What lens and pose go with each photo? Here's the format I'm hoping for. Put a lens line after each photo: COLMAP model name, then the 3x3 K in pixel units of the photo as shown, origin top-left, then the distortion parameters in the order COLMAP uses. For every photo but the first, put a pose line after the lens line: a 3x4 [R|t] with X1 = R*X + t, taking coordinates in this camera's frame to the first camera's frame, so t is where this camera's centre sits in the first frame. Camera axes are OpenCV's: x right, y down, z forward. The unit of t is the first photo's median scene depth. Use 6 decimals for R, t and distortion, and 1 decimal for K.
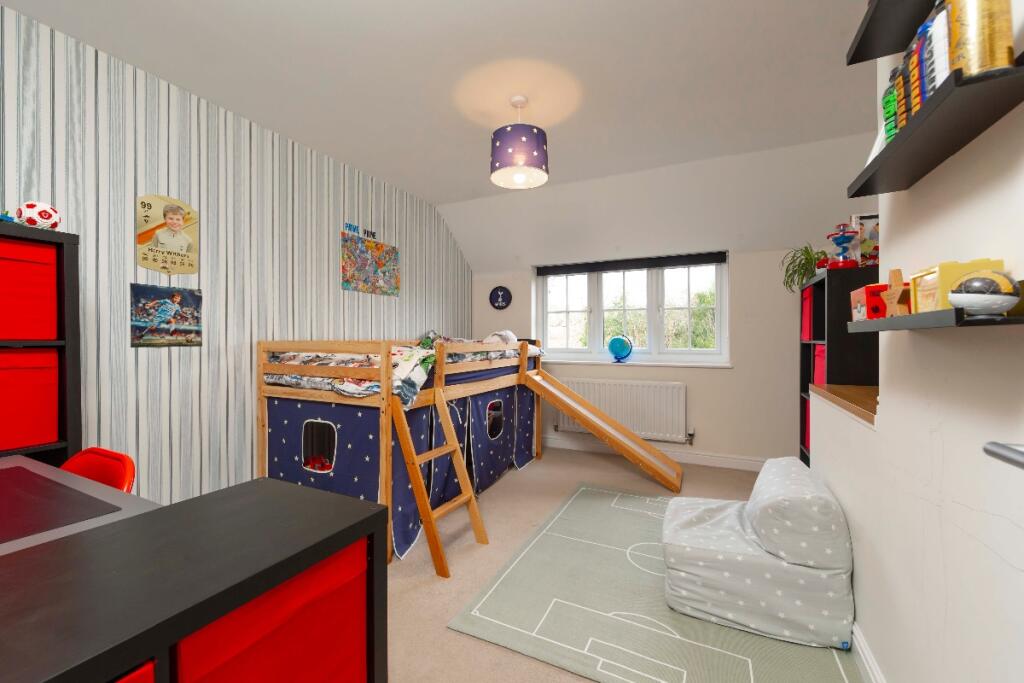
lens RADIAL K [[408.9, 0, 509.0], [0, 408.9, 348.2], [0, 0, 1]] dist [-0.001366, -0.000422]
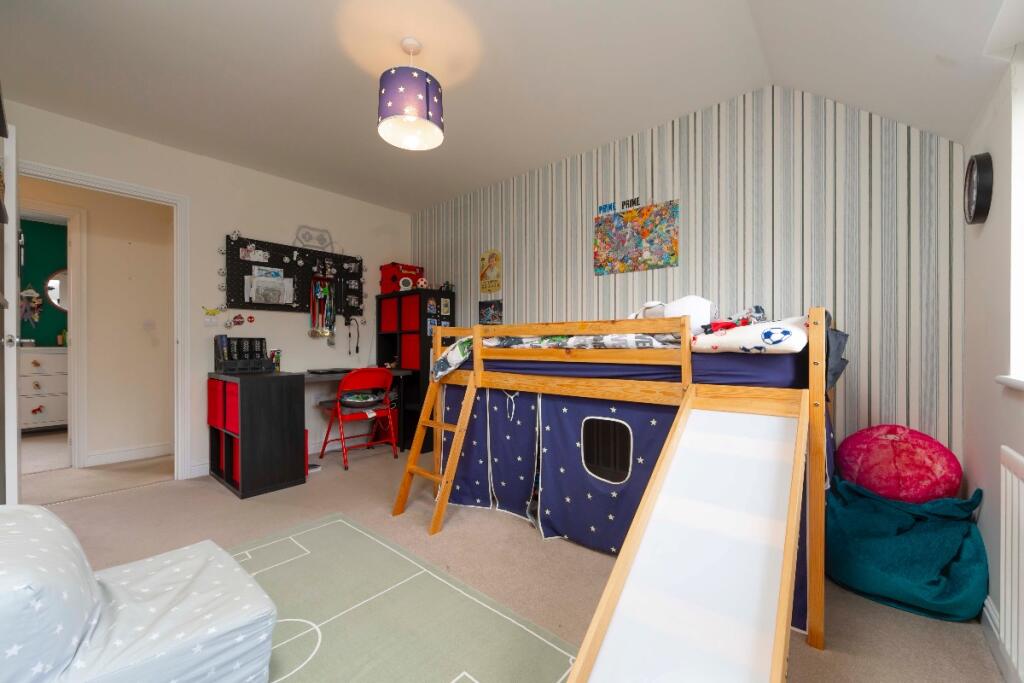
lens RADIAL K [[408.9, 0, 509.0], [0, 408.9, 348.2], [0, 0, 1]] dist [-0.001366, -0.000422]
pose [[-0.246932, 0.007217, -0.969006, 0.595176], [-0.023252, 0.999640, 0.013371, 0.021840], [0.968754, 0.025833, -0.246675, 1.034471]]
